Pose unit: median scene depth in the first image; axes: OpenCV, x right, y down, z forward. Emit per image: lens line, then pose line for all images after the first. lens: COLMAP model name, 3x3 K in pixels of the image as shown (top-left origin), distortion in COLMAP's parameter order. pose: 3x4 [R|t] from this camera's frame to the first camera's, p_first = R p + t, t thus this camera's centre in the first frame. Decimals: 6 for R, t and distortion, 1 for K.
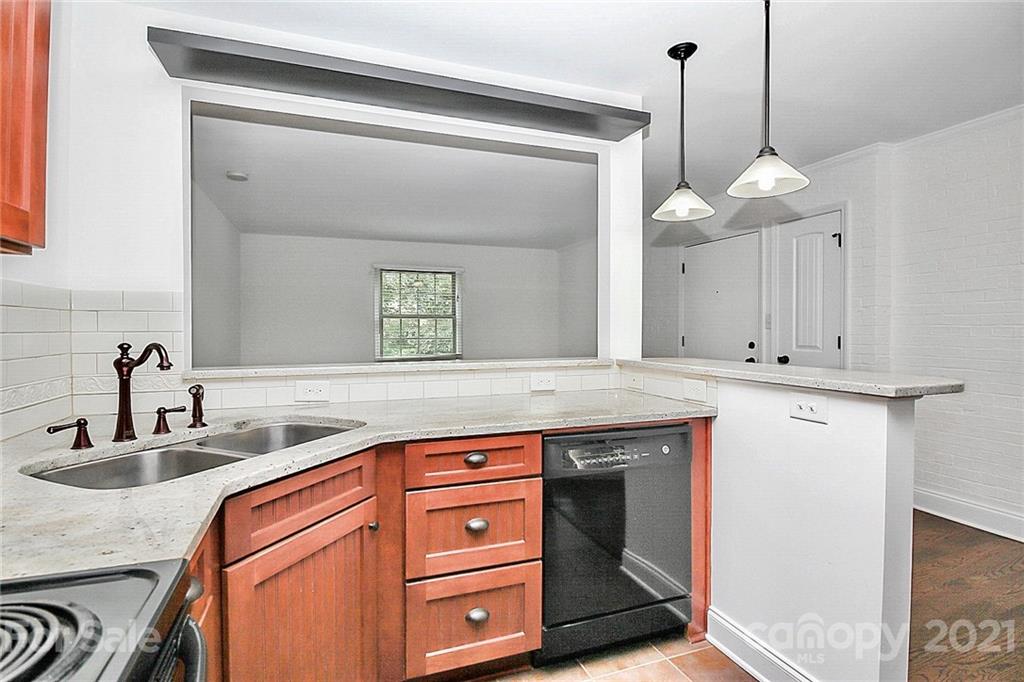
lens RADIAL K [[477.6, 0, 510.3], [0, 477.6, 331.4], [0, 0, 1]] dist [-0.002485, -0.010084]
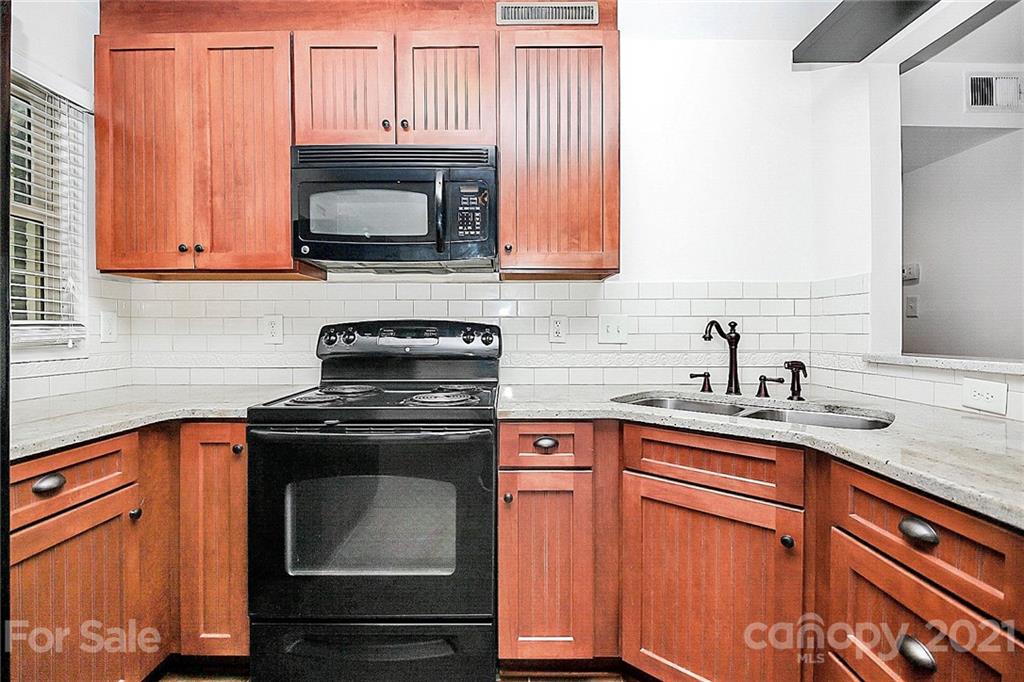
lens RADIAL K [[477.6, 0, 509.6], [0, 477.6, 335.8], [0, 0, 1]] dist [-0.002485, -0.010084]
pose [[-0.322847, 0.015587, -0.946323, 0.590721], [-0.005530, 0.999816, 0.018354, 0.038156], [0.946435, 0.011159, -0.322702, 0.741226]]
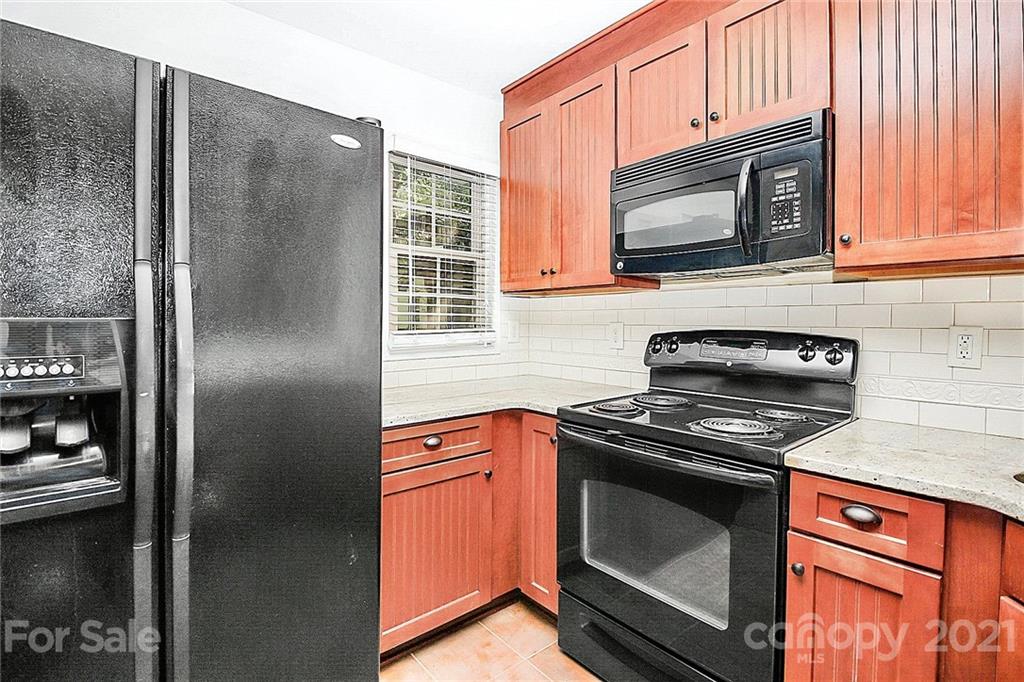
lens RADIAL K [[477.6, 0, 510.3], [0, 477.6, 332.1], [0, 0, 1]] dist [-0.002485, -0.010084]
pose [[-0.933683, 0.012930, -0.357866, 0.365793], [0.000924, 0.999432, 0.033701, -0.015904], [0.358099, 0.031135, -0.933164, 0.957181]]
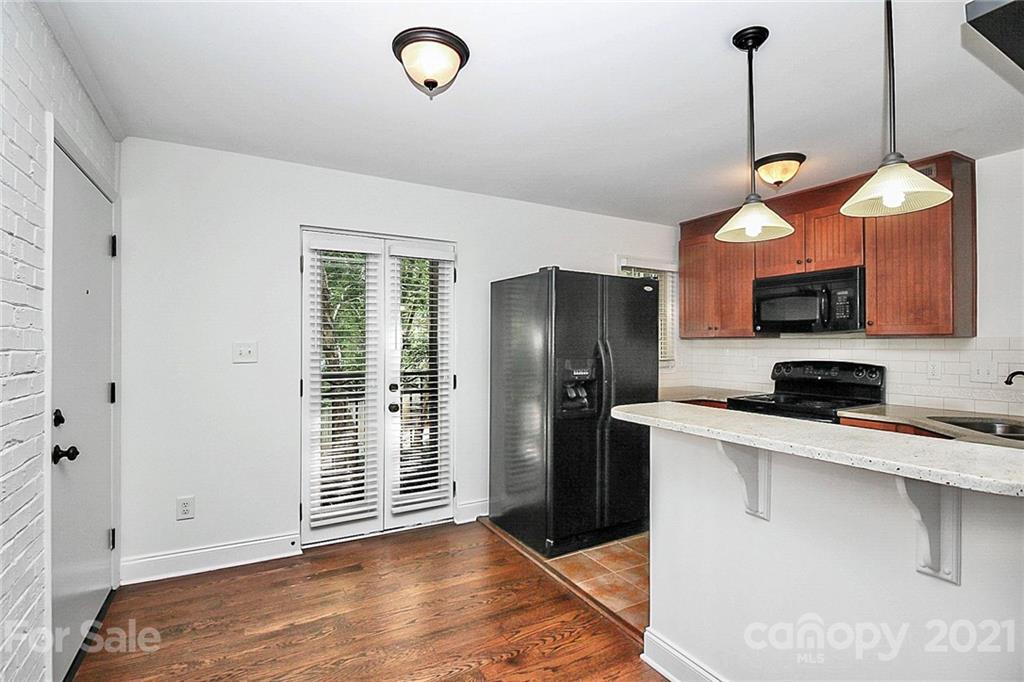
lens RADIAL K [[477.6, 0, 500.9], [0, 477.6, 339.9], [0, 0, 1]] dist [-0.002485, -0.010084]
pose [[-0.988439, 0.000359, -0.151620, 1.333923], [0.000317, 1.000000, 0.000300, -0.087602], [0.151620, 0.000248, -0.988439, 2.117414]]
